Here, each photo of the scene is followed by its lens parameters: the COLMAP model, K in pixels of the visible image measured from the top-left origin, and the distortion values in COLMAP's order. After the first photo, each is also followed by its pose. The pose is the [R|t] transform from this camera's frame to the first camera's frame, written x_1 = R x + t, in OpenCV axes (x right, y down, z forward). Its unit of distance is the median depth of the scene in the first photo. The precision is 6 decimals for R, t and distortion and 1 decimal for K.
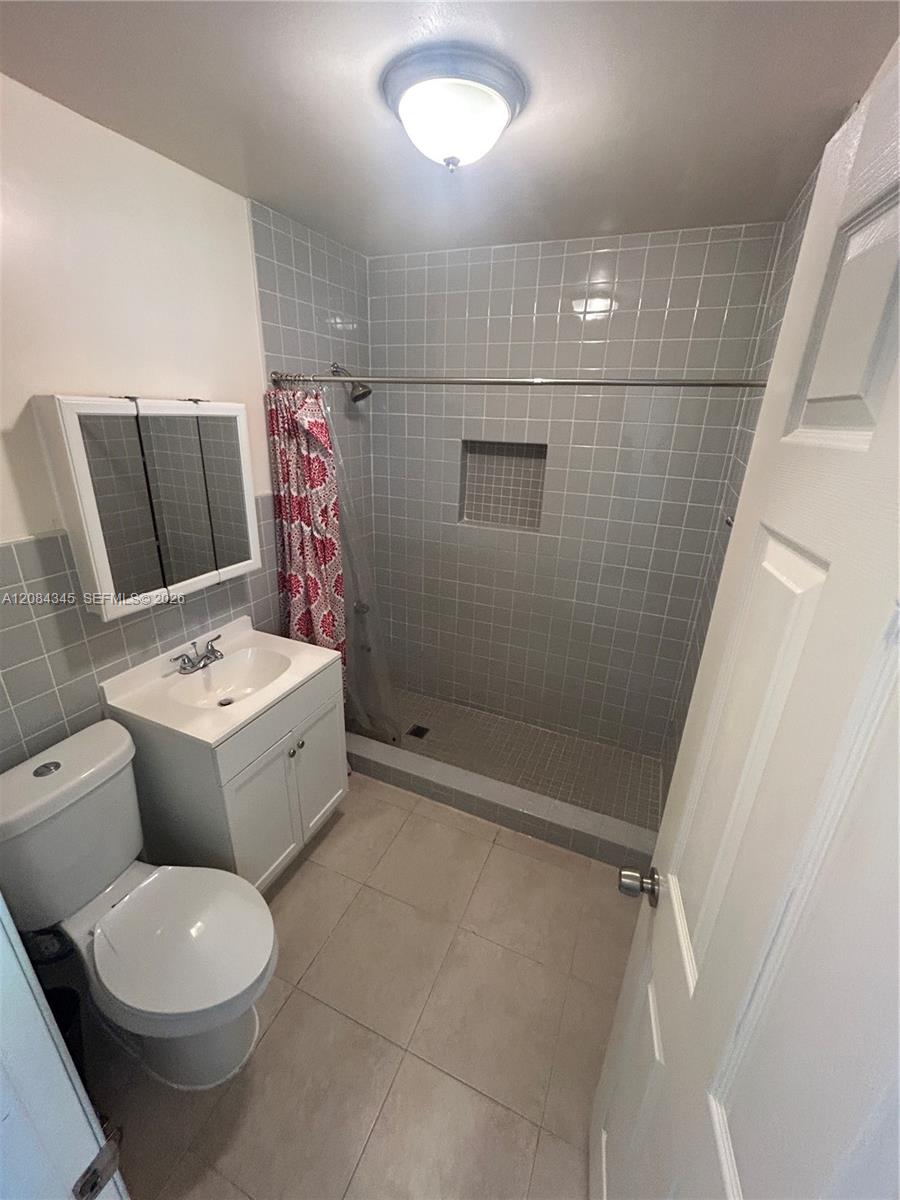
lens RADIAL K [[487.9, 0, 450.0], [0, 487.9, 600.0], [0, 0, 1]] dist [-0.002415, 0.000210]
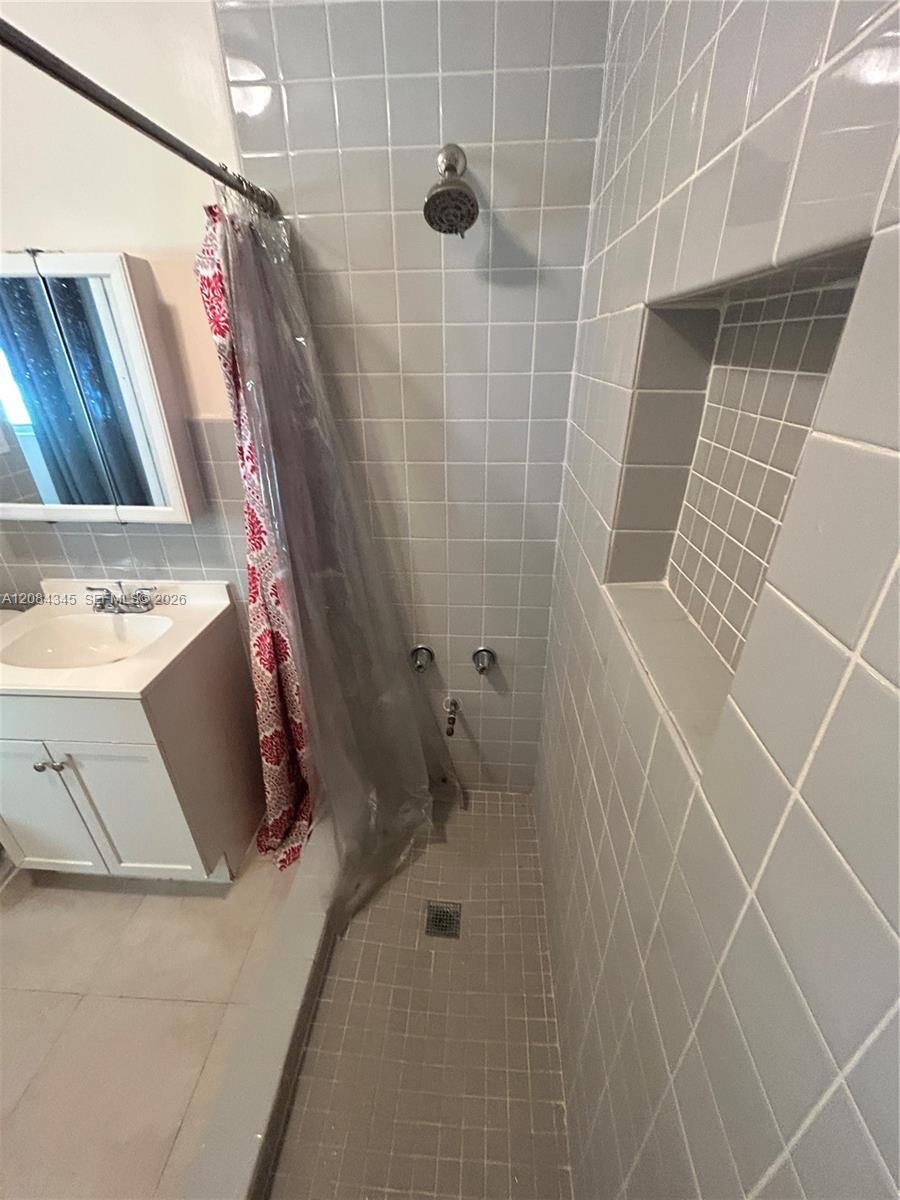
lens RADIAL K [[487.9, 0, 450.0], [0, 487.9, 600.0], [0, 0, 1]] dist [-0.002415, 0.000210]
pose [[0.338759, 0.396317, -0.853332, 0.388430], [-0.325886, 0.900240, 0.288732, -0.306305], [0.882633, 0.180278, 0.434118, 1.122674]]
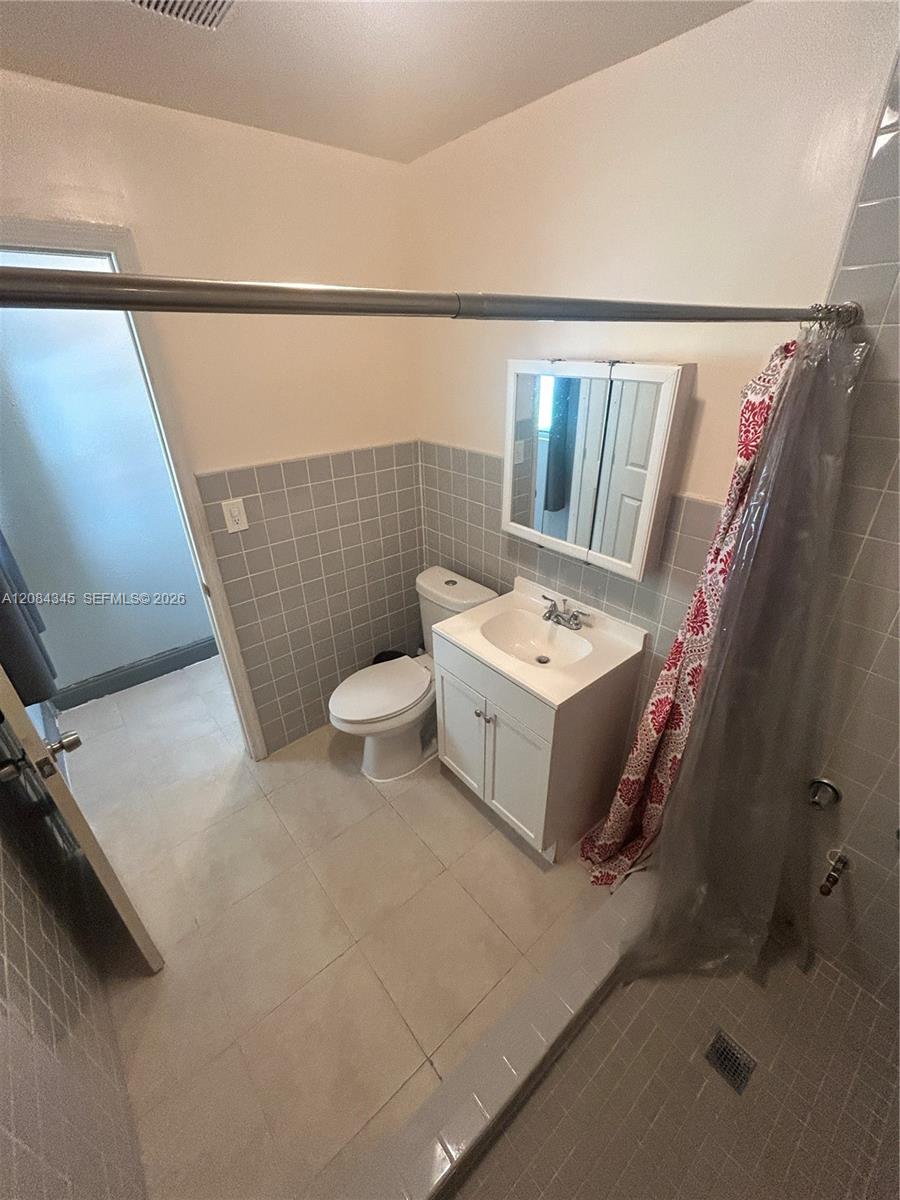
lens RADIAL K [[487.9, 0, 450.0], [0, 487.9, 600.0], [0, 0, 1]] dist [-0.002415, 0.000210]
pose [[-0.453051, 0.395477, -0.798964, 0.418527], [-0.323200, 0.762381, 0.560639, -0.413200], [0.830835, 0.512223, -0.217579, 1.002116]]
